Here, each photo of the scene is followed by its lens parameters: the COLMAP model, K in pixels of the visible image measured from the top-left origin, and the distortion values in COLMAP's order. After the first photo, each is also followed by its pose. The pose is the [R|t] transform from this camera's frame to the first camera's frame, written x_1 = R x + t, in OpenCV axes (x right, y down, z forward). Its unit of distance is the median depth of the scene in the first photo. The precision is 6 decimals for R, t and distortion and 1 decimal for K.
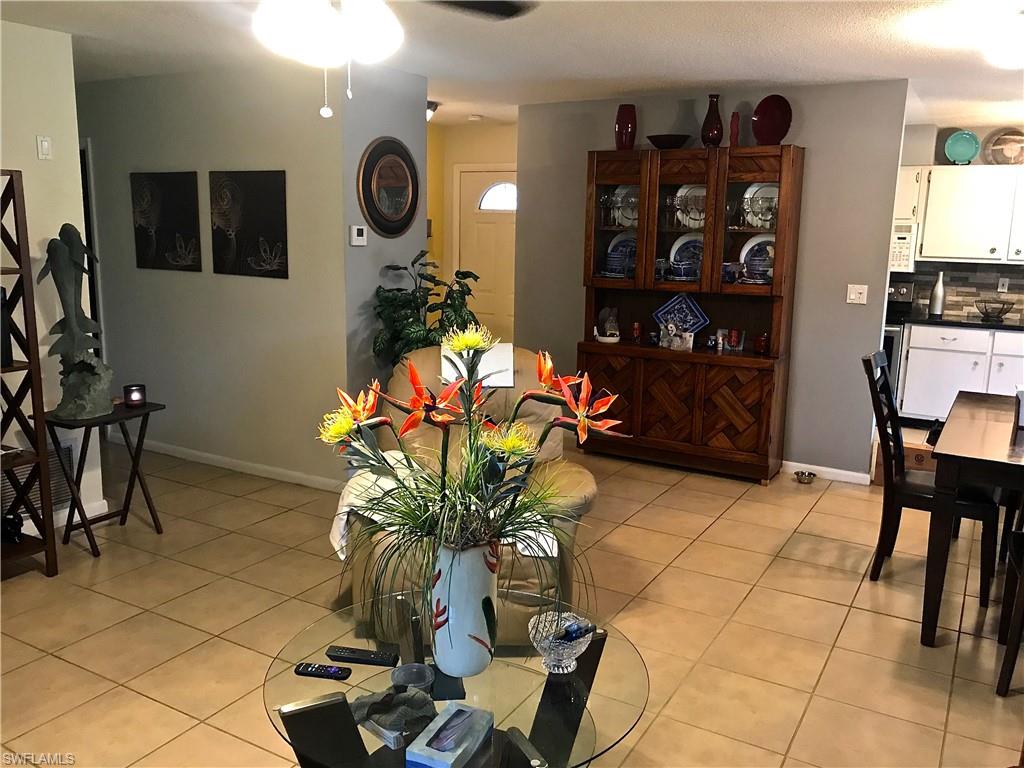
lens RADIAL K [[848.7, 0, 501.4], [0, 848.7, 377.1], [0, 0, 1]] dist [0.041379, -0.052916]
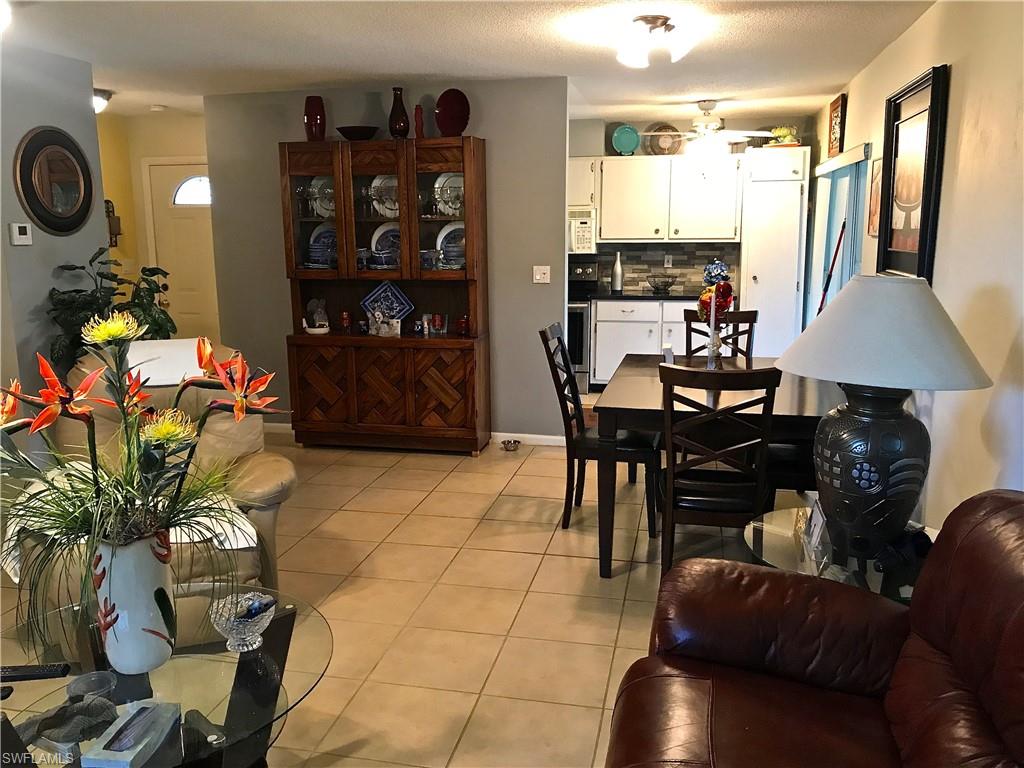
lens RADIAL K [[848.7, 0, 500.5], [0, 848.7, 380.3], [0, 0, 1]] dist [0.041379, -0.052916]
pose [[0.952245, -0.084280, 0.293471, 0.034752], [0.081699, 0.996434, 0.021066, 0.011184], [-0.294200, 0.003917, 0.955736, -0.025131]]
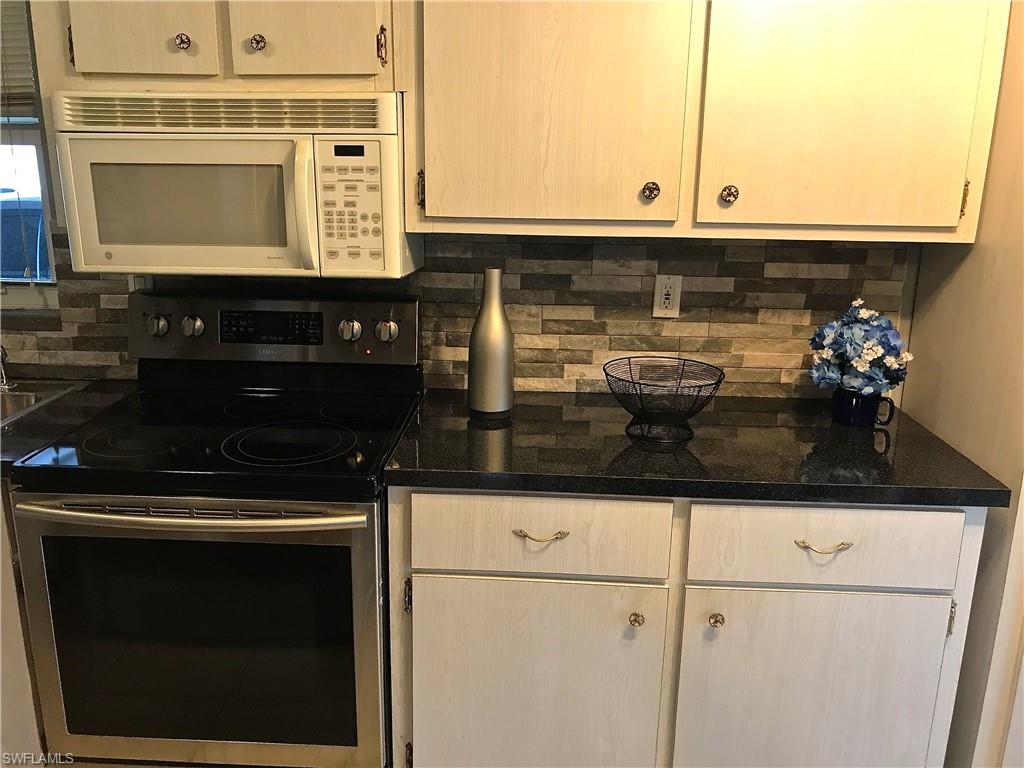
lens RADIAL K [[848.7, 0, 513.5], [0, 848.7, 391.4], [0, 0, 1]] dist [0.041379, -0.052916]
pose [[0.883957, -0.136039, 0.447340, 0.508884], [0.087845, 0.988021, 0.126879, -0.155602], [-0.459242, -0.072859, 0.885318, 0.973859]]
